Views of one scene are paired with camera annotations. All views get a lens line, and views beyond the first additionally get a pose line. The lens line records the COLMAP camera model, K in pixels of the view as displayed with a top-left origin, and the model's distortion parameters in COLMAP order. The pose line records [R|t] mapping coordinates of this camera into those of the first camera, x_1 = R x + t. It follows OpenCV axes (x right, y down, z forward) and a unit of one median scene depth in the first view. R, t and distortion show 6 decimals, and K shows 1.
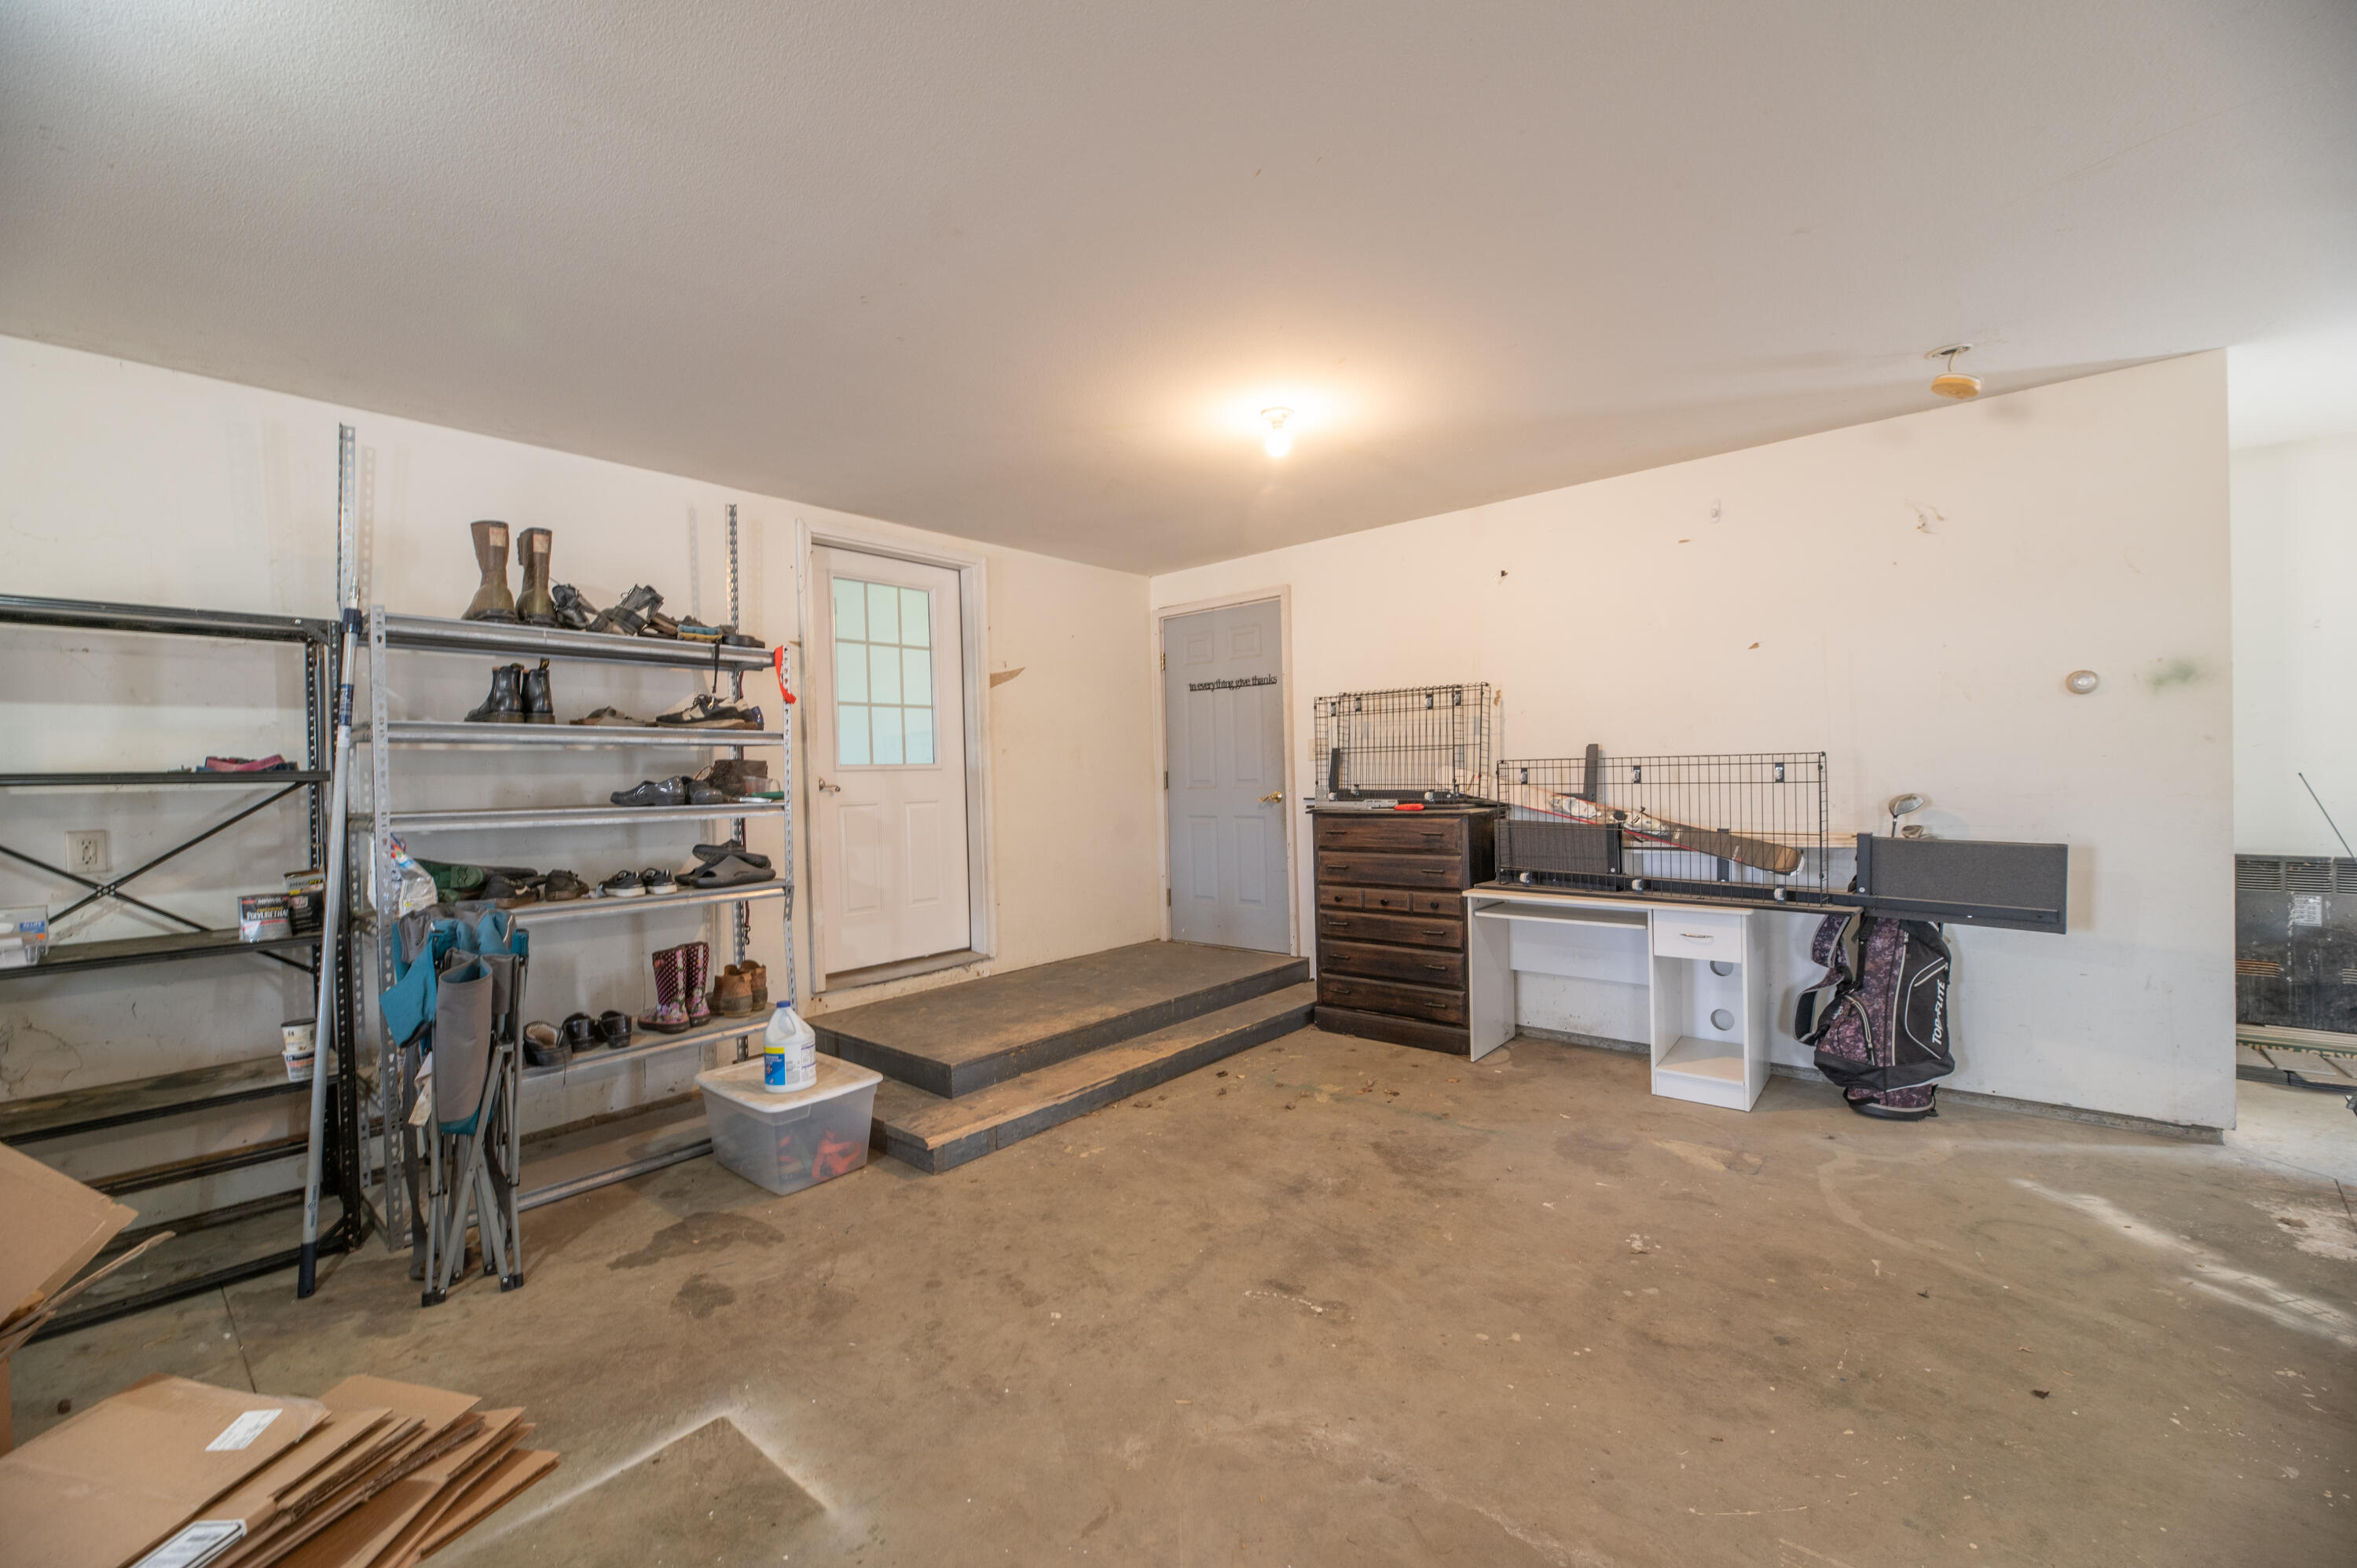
lens RADIAL K [[941.3, 0, 1185.0], [0, 941.3, 788.9], [0, 0, 1]] dist [-0.001124, -0.003394]
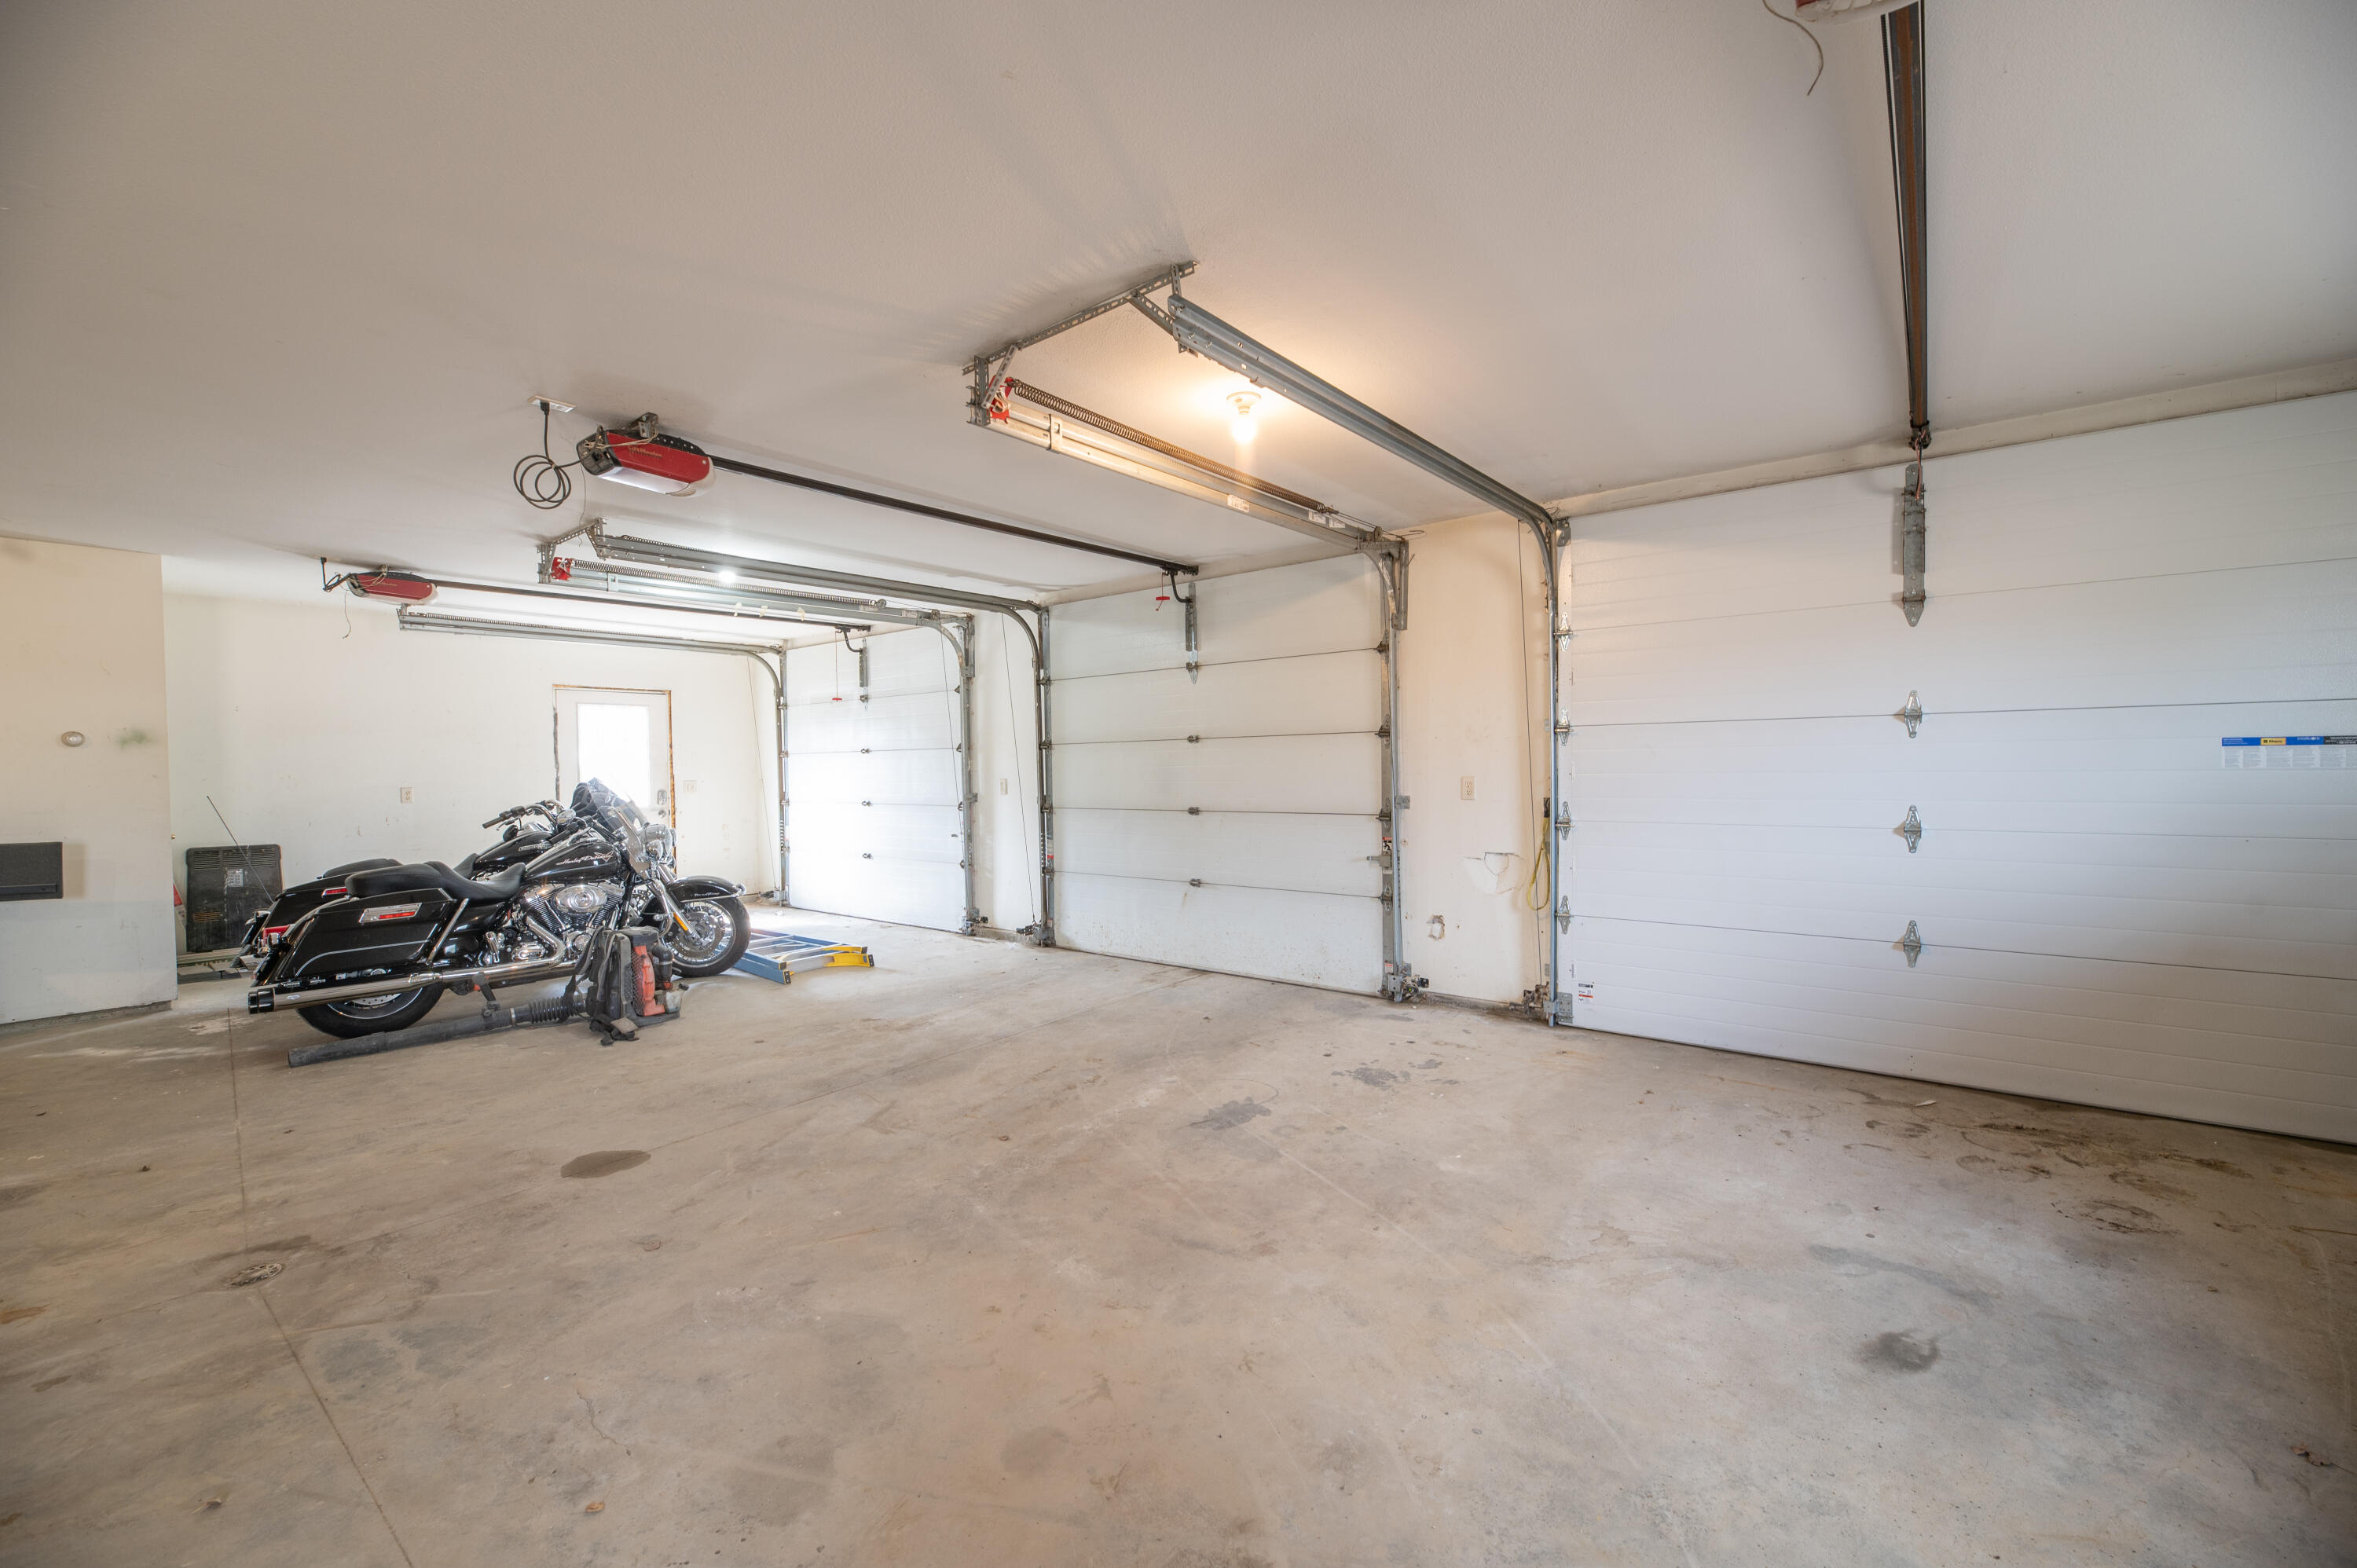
lens RADIAL K [[941.3, 0, 1185.0], [0, 941.3, 788.9], [0, 0, 1]] dist [-0.001124, -0.003394]
pose [[-0.033946, 0.001479, 0.999423, -0.572039], [0.026670, 0.999644, -0.000573, 0.016836], [-0.999068, 0.026635, -0.033974, -0.690113]]
